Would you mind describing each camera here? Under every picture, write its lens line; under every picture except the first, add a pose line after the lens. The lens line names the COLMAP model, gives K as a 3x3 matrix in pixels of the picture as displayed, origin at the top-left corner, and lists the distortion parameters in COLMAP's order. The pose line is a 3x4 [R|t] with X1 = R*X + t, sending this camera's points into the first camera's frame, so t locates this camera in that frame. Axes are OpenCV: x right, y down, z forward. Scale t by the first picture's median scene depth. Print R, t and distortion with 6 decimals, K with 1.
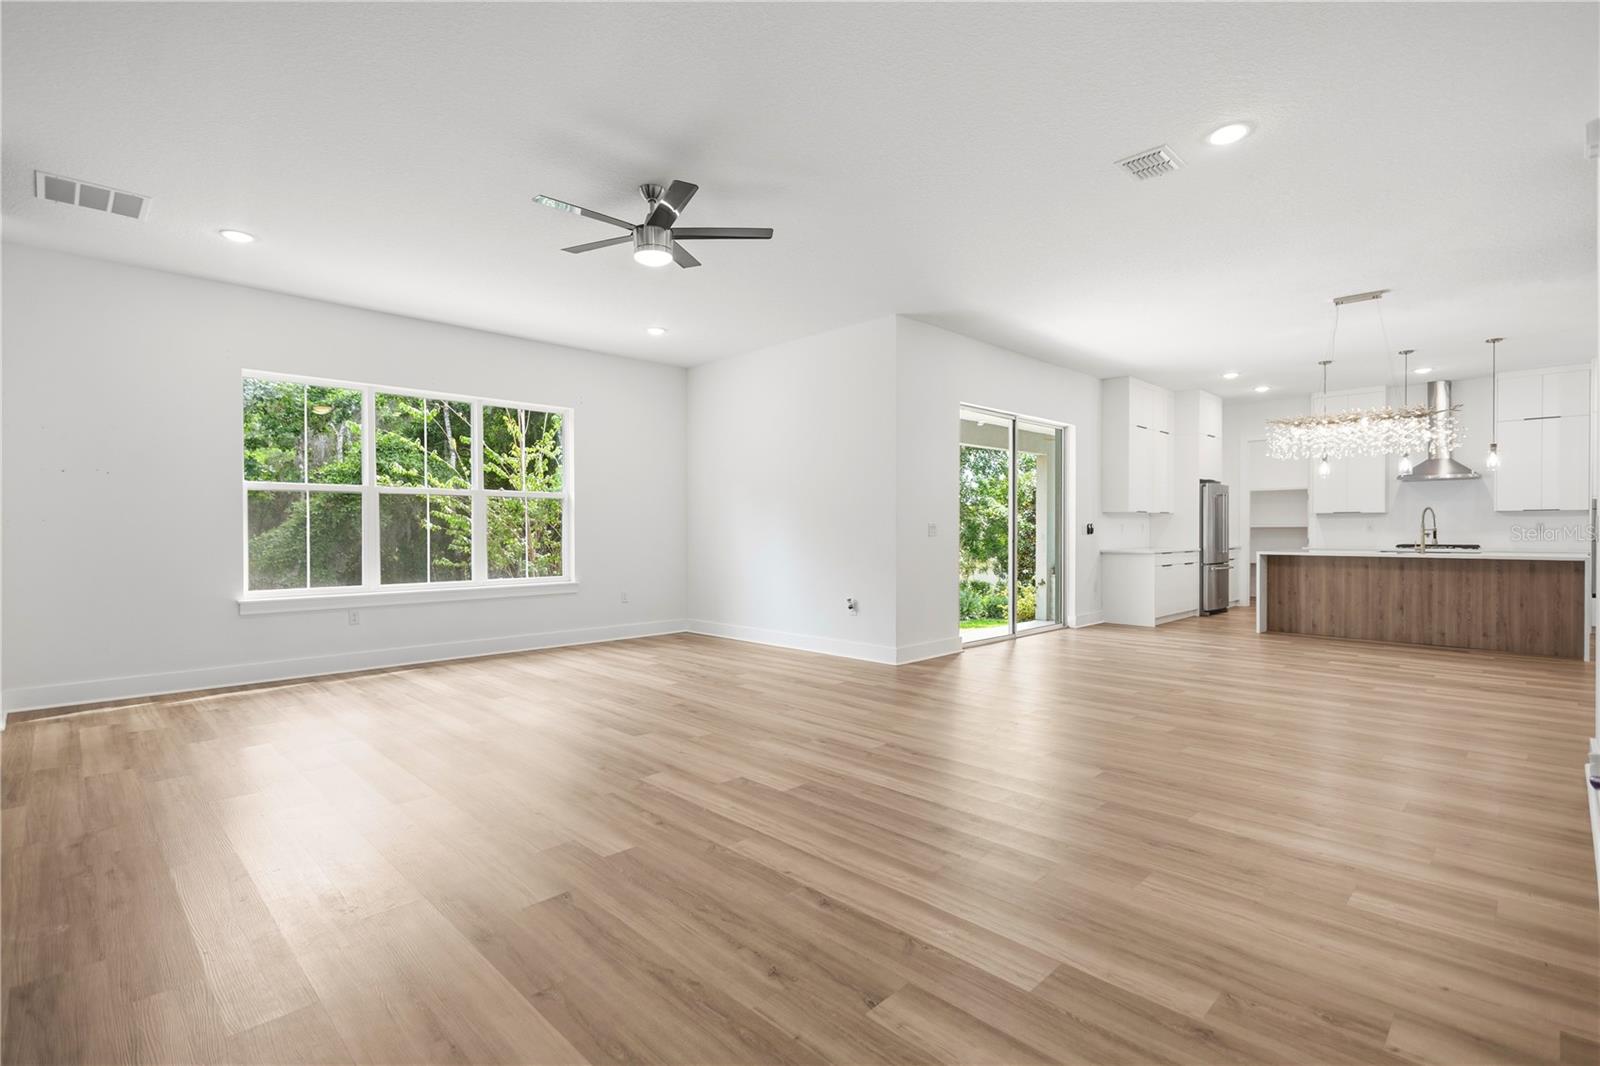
lens RADIAL K [[746.3, 0, 800.5], [0, 746.3, 536.1], [0, 0, 1]] dist [0.007547, -0.000044]
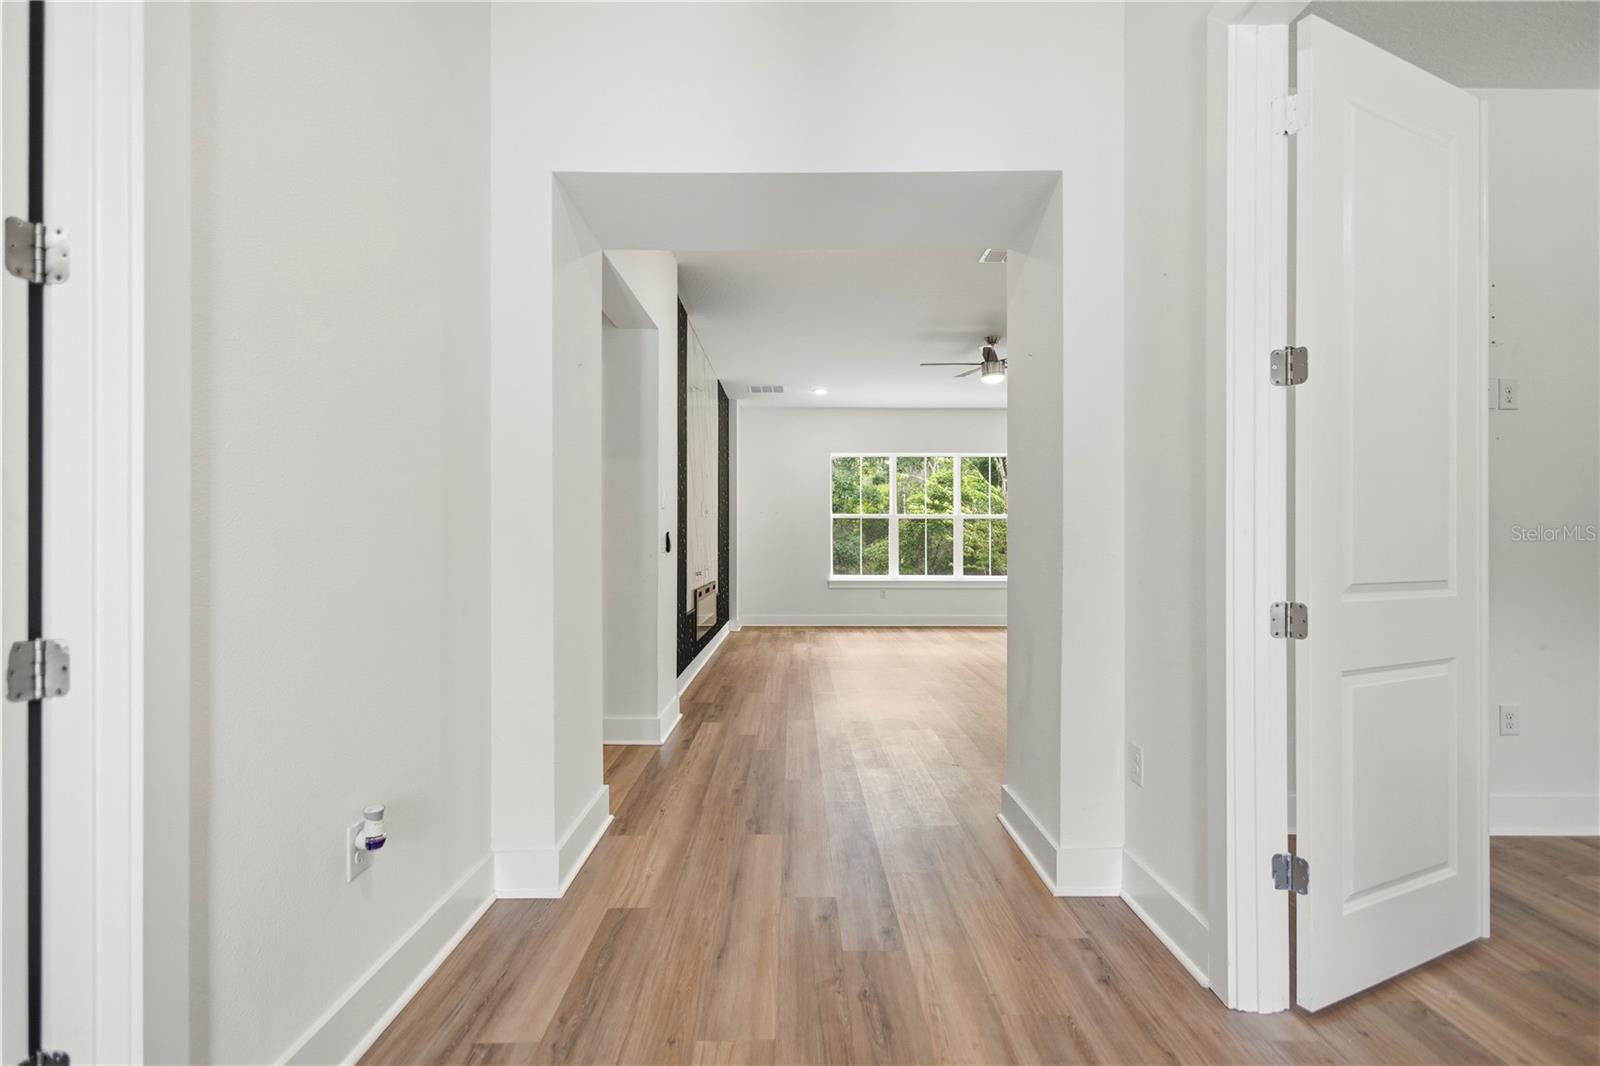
lens RADIAL K [[726.1, 0, 800.0], [0, 726.1, 533.0], [0, 0, 1]] dist [-0.002549, -0.000472]
pose [[0.714606, -0.004364, -0.699514, 0.403237], [-0.009884, 0.999818, -0.016334, 0.001845], [0.699457, 0.018586, 0.714433, -0.289551]]
